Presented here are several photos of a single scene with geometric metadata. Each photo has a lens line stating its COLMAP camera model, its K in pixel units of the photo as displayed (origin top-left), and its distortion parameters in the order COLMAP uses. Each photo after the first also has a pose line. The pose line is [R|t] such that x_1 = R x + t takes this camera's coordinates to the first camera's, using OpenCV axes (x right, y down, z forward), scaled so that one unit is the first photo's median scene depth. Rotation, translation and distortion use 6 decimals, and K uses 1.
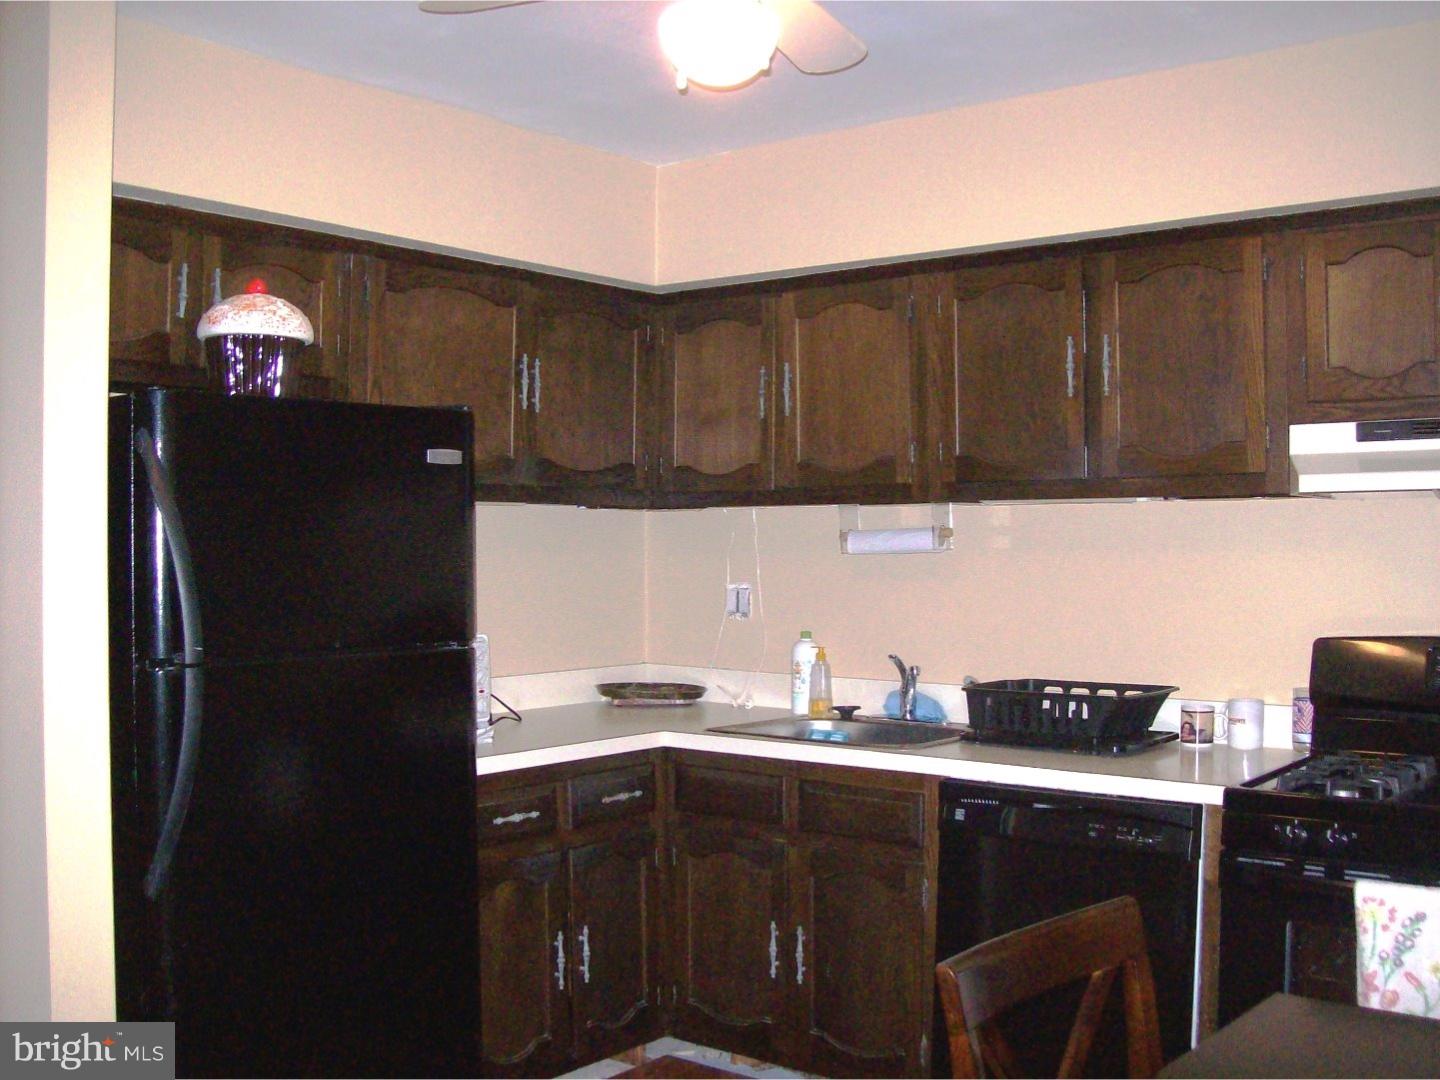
lens RADIAL K [[1526.6, 0, 720.0], [0, 1526.6, 540.0], [0, 0, 1]] dist [-0.128493, -0.005057]
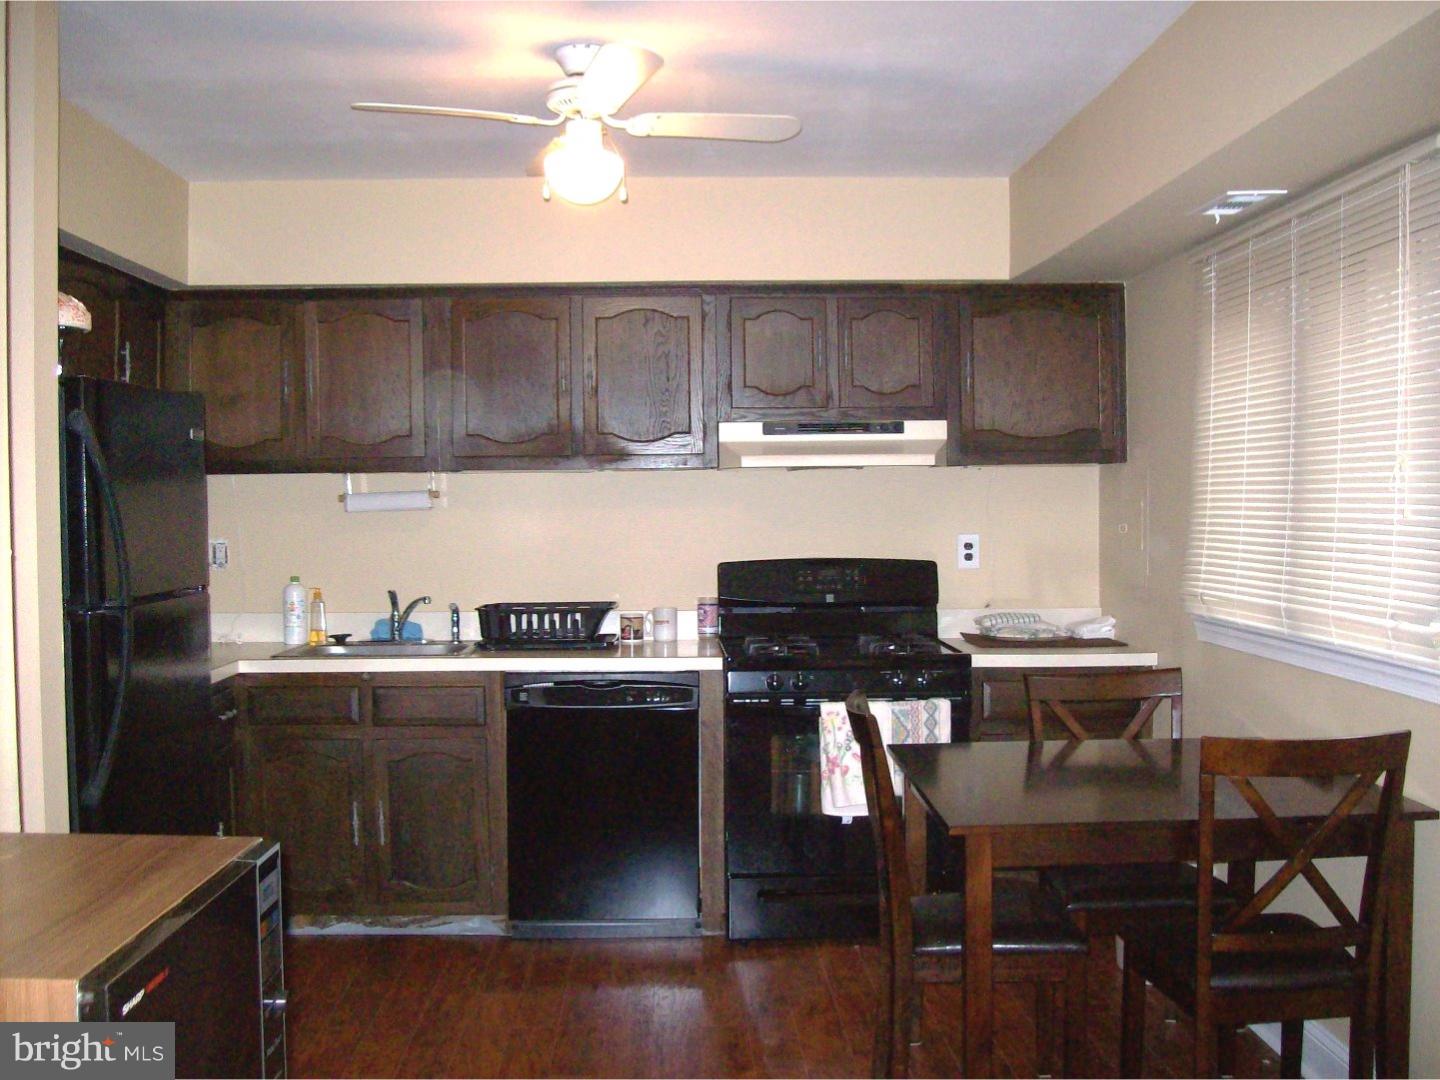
lens RADIAL K [[1526.6, 0, 720.0], [0, 1526.6, 540.0], [0, 0, 1]] dist [-0.128493, -0.005057]
pose [[0.765573, -0.024498, 0.642883, -0.556247], [0.007961, 0.999559, 0.028610, -0.001563], [-0.643300, -0.016785, 0.765430, -0.171964]]
